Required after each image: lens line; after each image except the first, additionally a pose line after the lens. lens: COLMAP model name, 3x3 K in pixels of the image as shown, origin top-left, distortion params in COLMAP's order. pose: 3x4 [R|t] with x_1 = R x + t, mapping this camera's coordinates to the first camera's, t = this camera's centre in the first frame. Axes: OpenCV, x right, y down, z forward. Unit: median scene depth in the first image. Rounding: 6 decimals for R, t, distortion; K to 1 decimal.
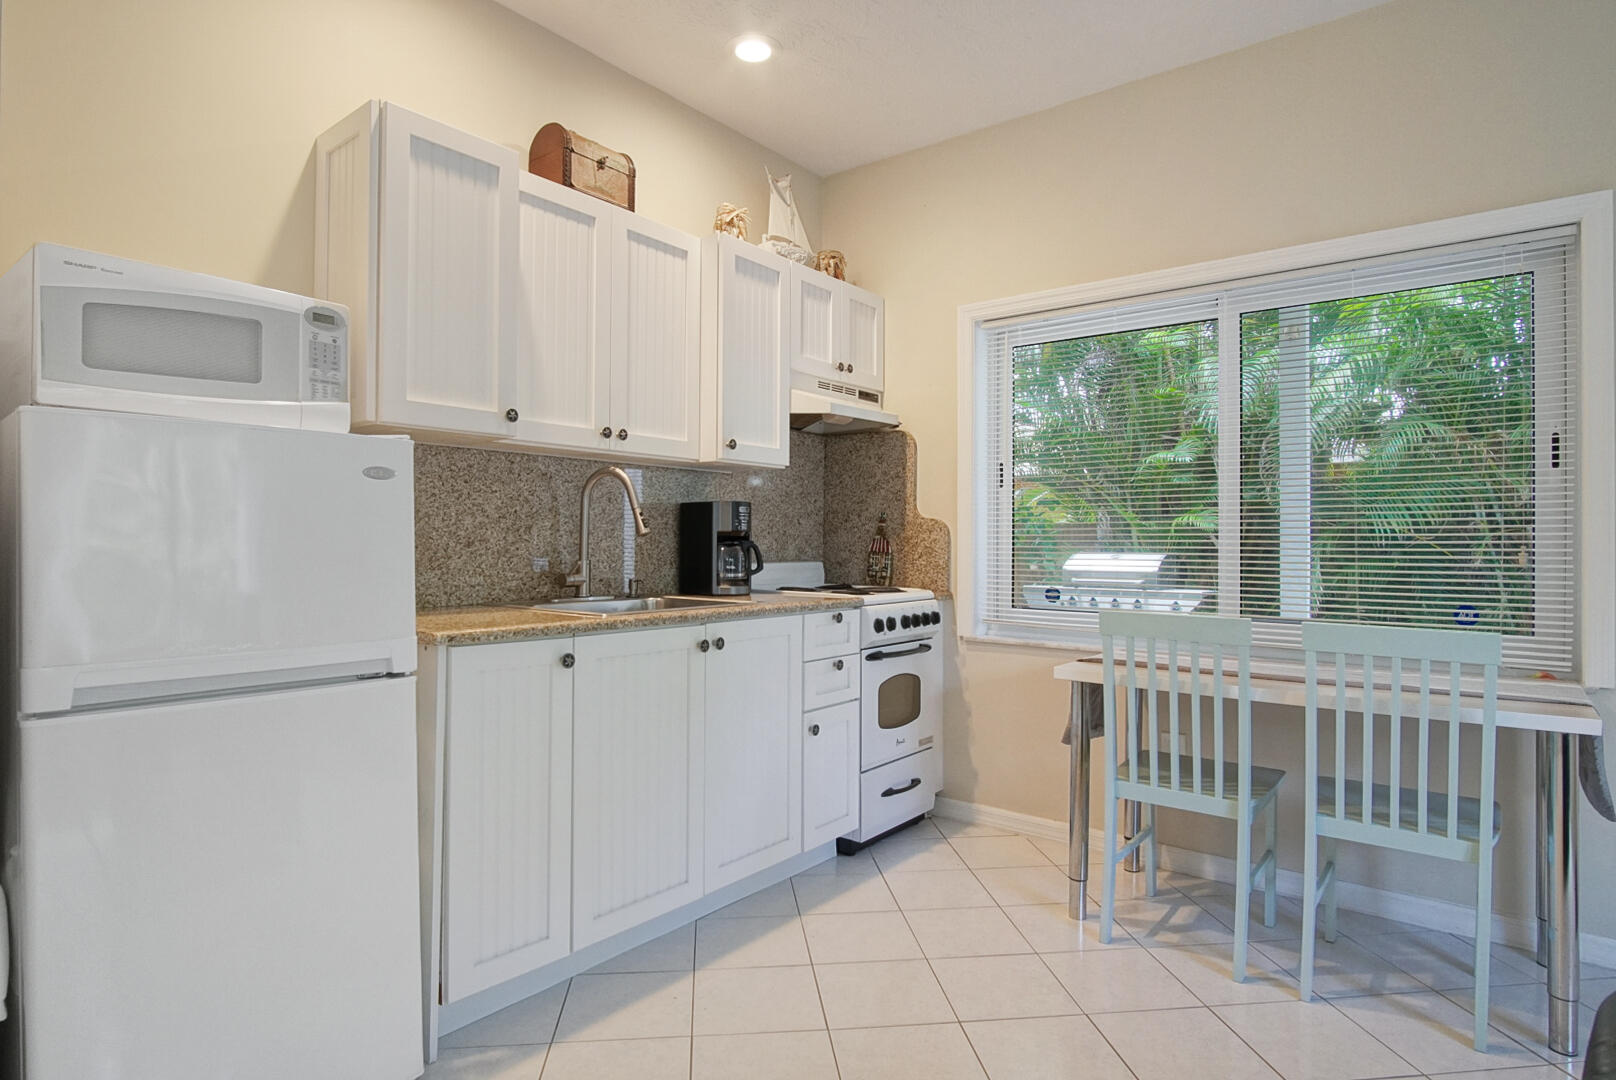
lens RADIAL K [[835.4, 0, 869.0], [0, 835.4, 541.7], [0, 0, 1]] dist [-0.026344, -0.000840]
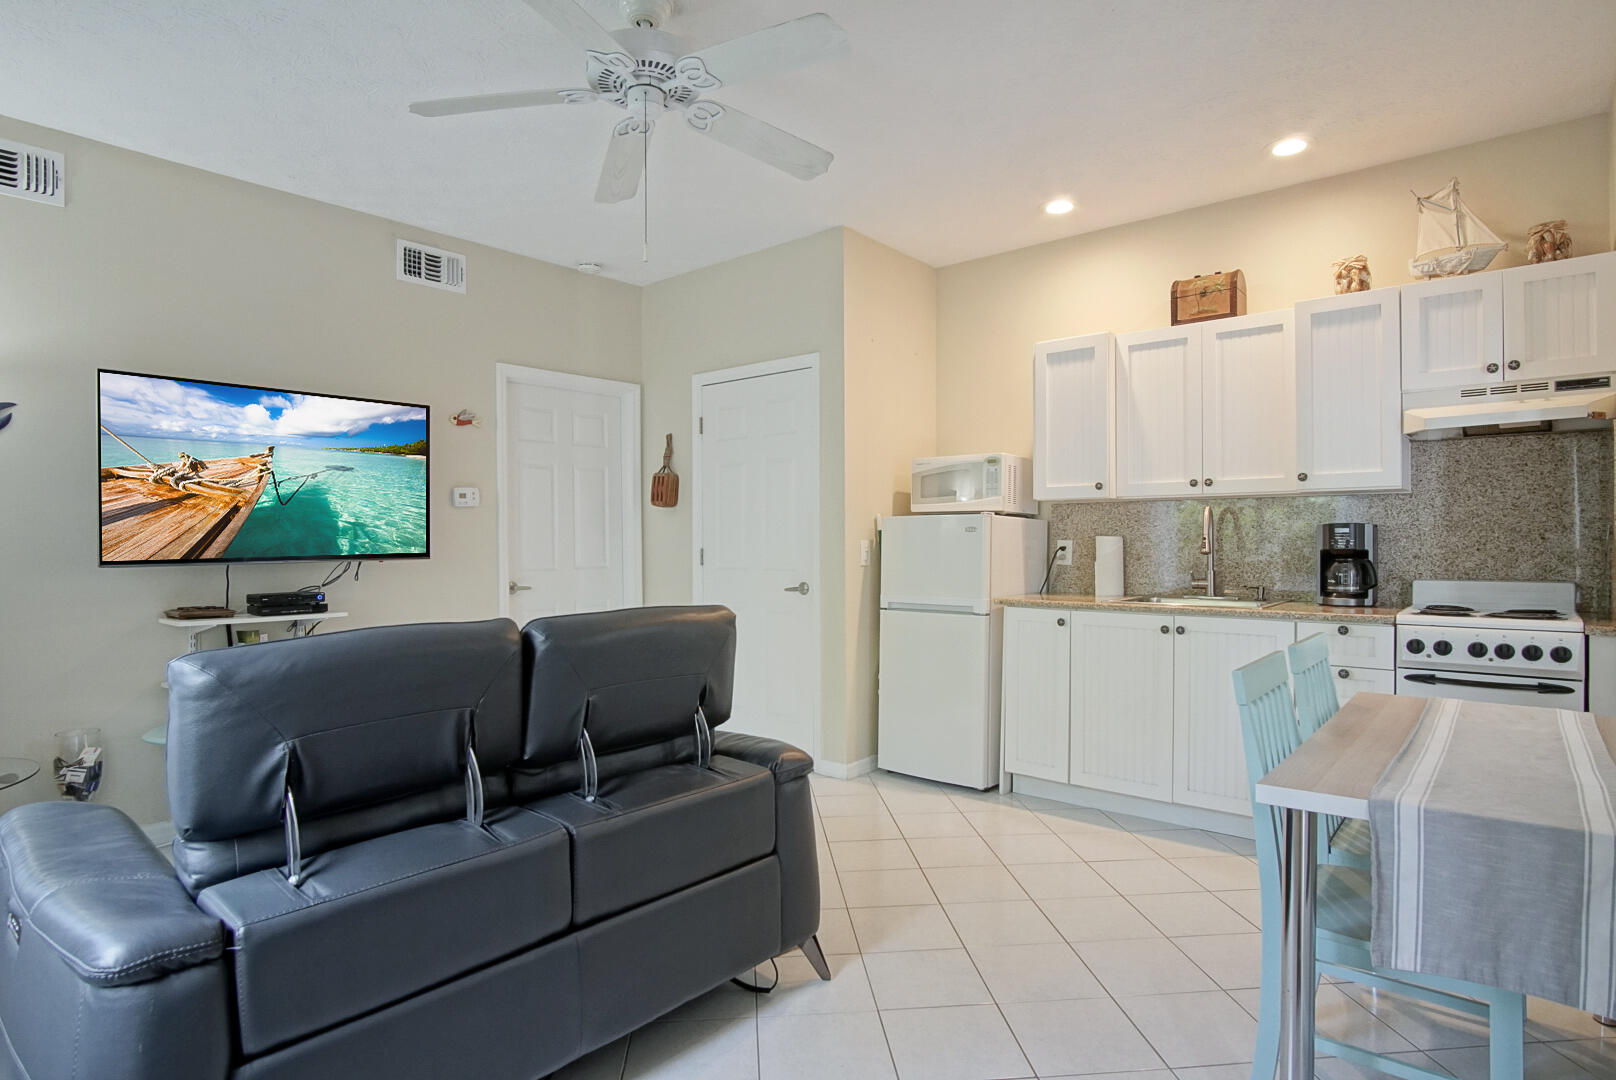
lens RADIAL K [[835.4, 0, 811.5], [0, 835.4, 542.4], [0, 0, 1]] dist [-0.026344, -0.000840]
pose [[-0.016141, -0.006826, -0.999846, 0.932386], [0.000535, 0.999976, -0.006835, -0.014371], [0.999870, -0.000645, -0.016137, 0.290370]]
